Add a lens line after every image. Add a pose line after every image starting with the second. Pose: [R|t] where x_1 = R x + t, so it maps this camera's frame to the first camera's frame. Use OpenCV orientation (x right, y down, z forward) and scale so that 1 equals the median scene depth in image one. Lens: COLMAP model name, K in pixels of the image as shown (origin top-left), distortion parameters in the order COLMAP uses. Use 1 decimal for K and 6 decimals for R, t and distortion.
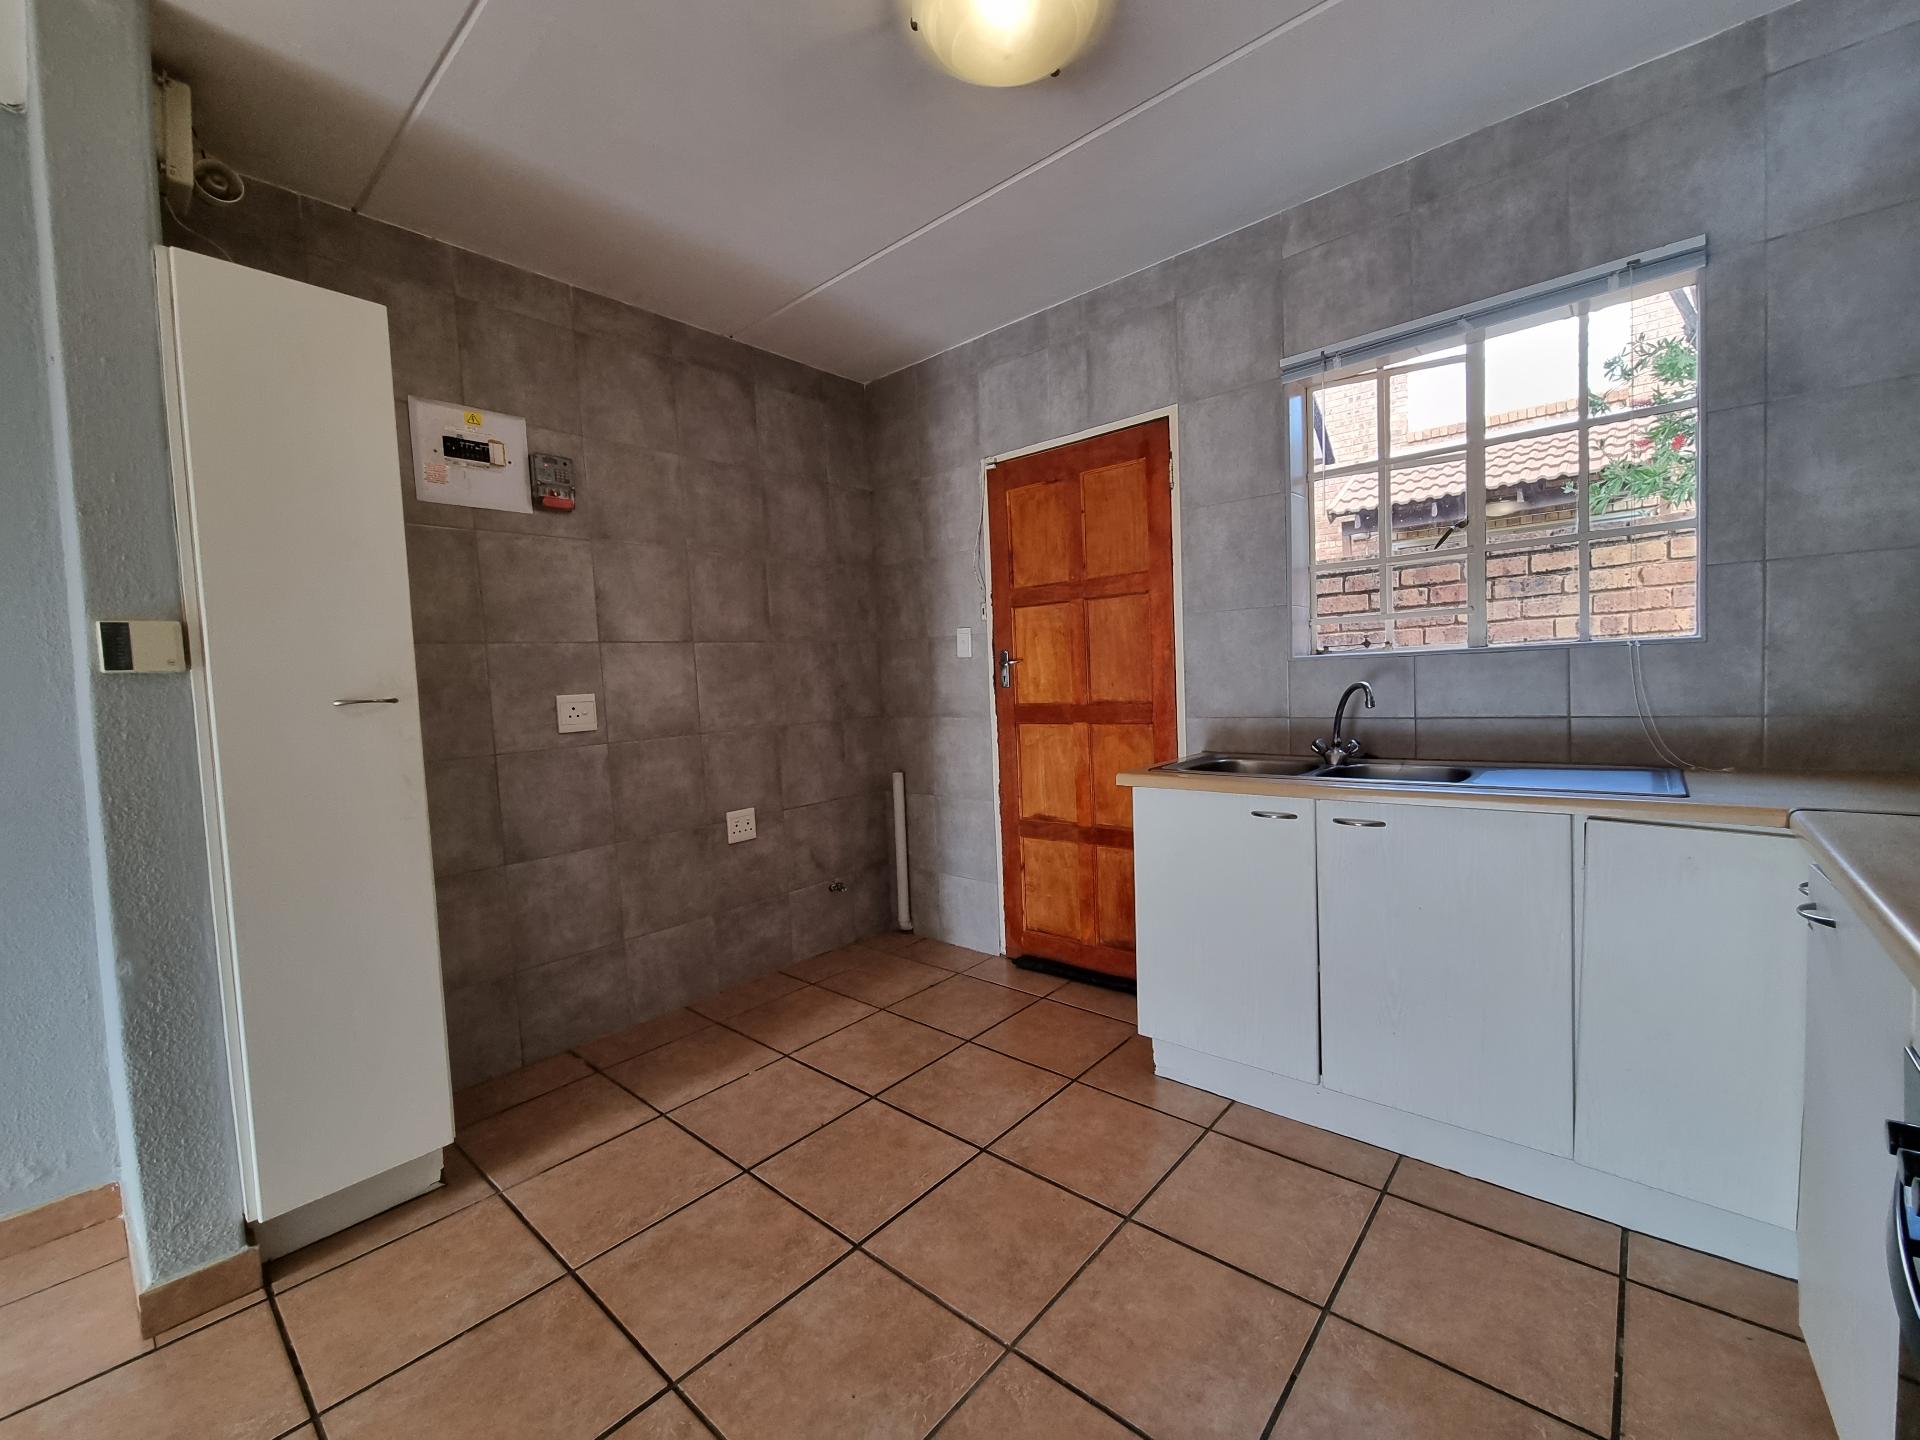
lens RADIAL K [[782.7, 0, 994.3], [0, 782.7, 720.6], [0, 0, 1]] dist [0.001488, -0.001714]
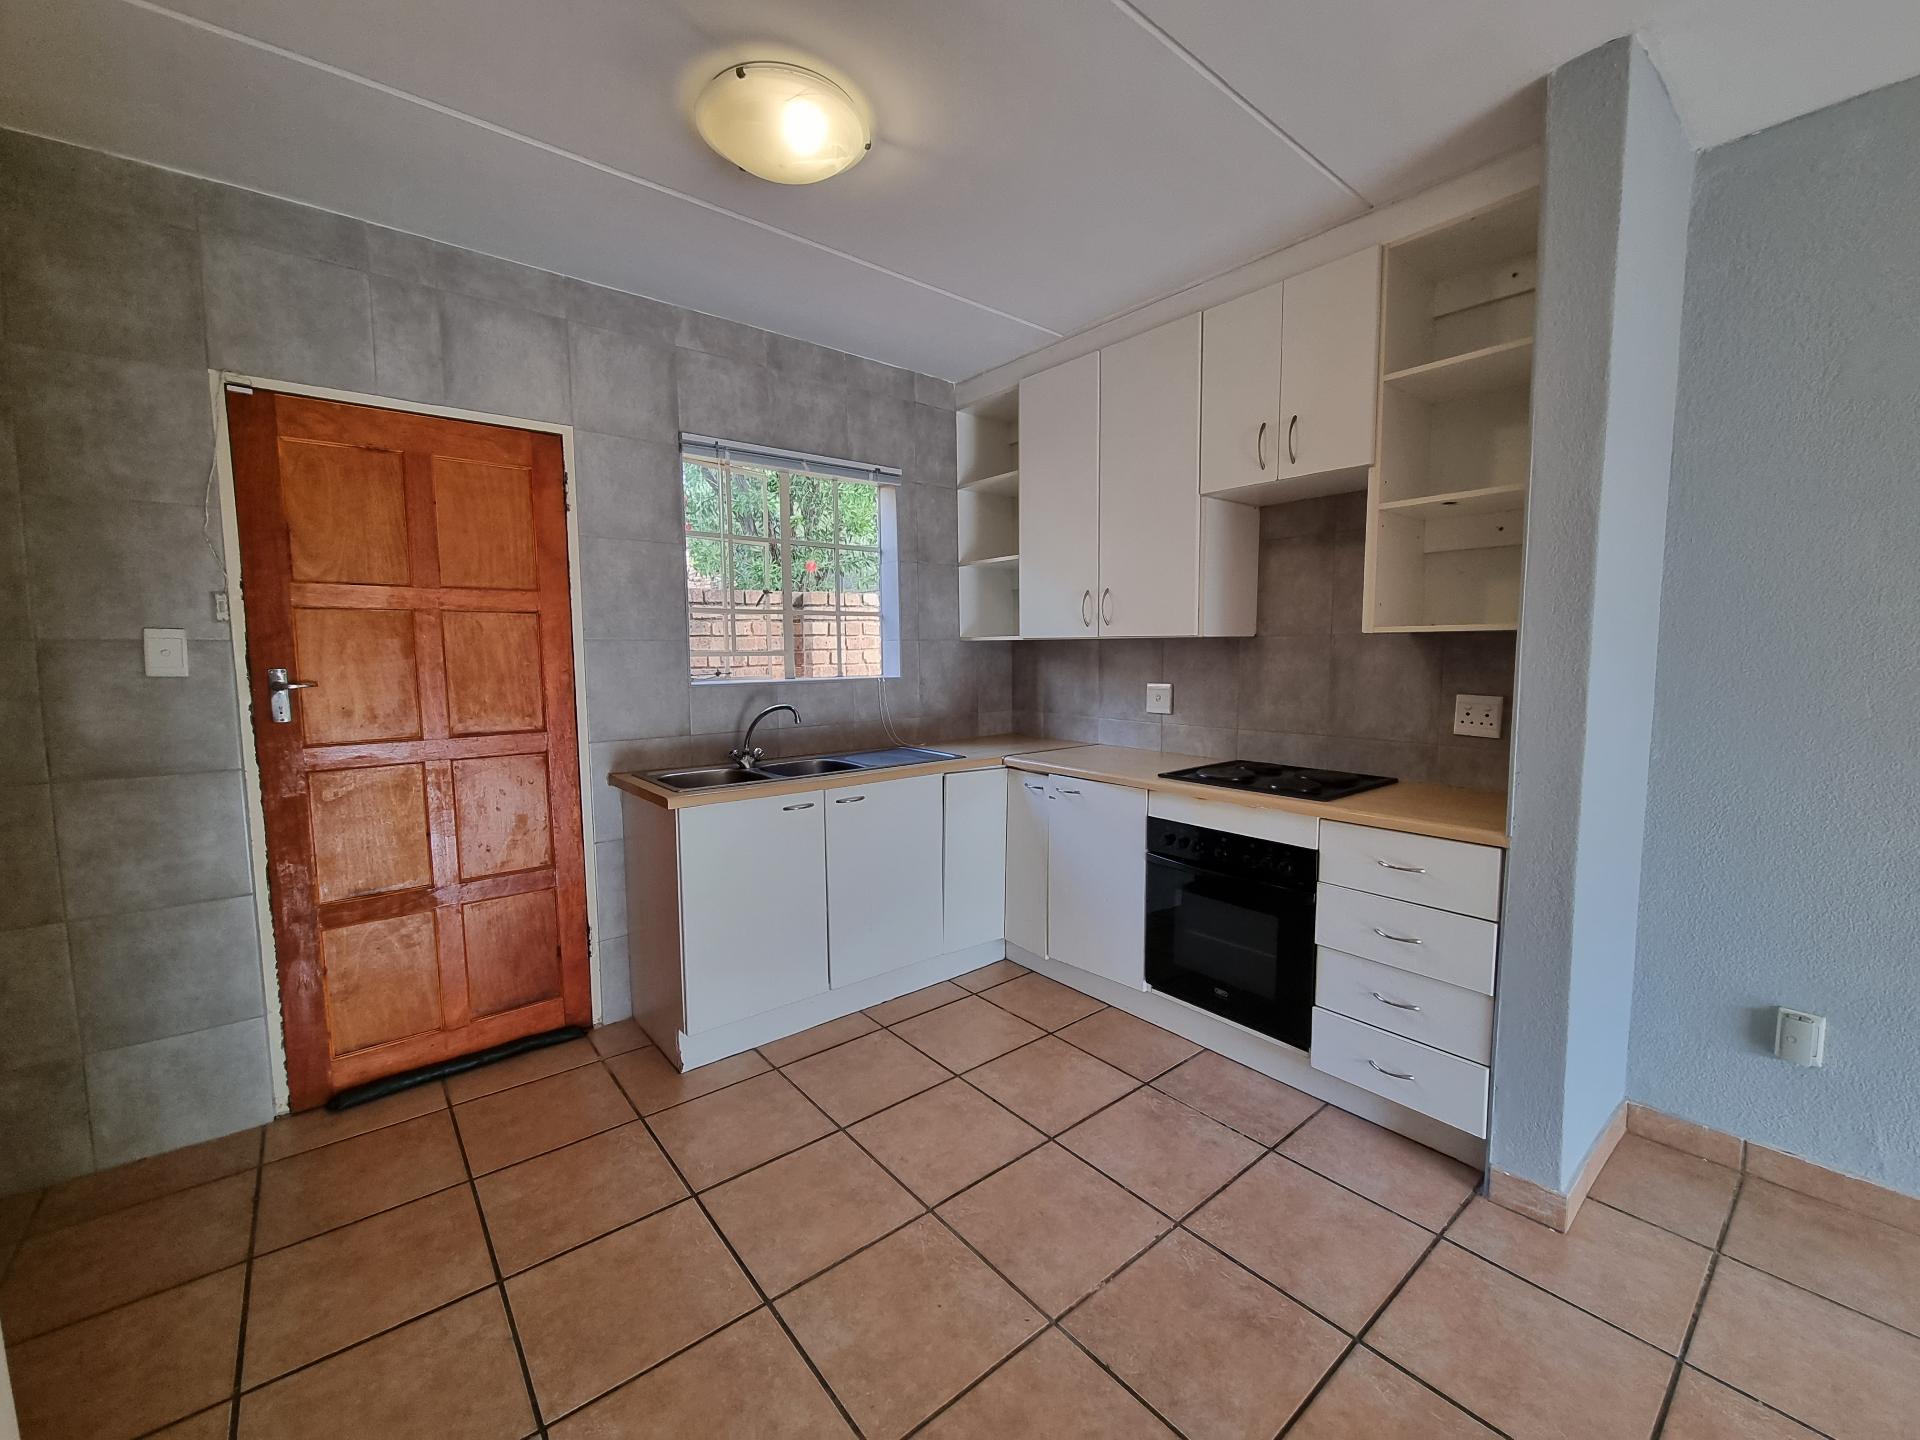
lens RADIAL K [[782.7, 0, 966.7], [0, 782.7, 720.9], [0, 0, 1]] dist [0.001488, -0.001714]
pose [[0.181820, -0.048244, 0.982148, -0.615450], [0.054100, 0.997774, 0.038997, -0.042365], [-0.981842, 0.046044, 0.184025, 0.320819]]
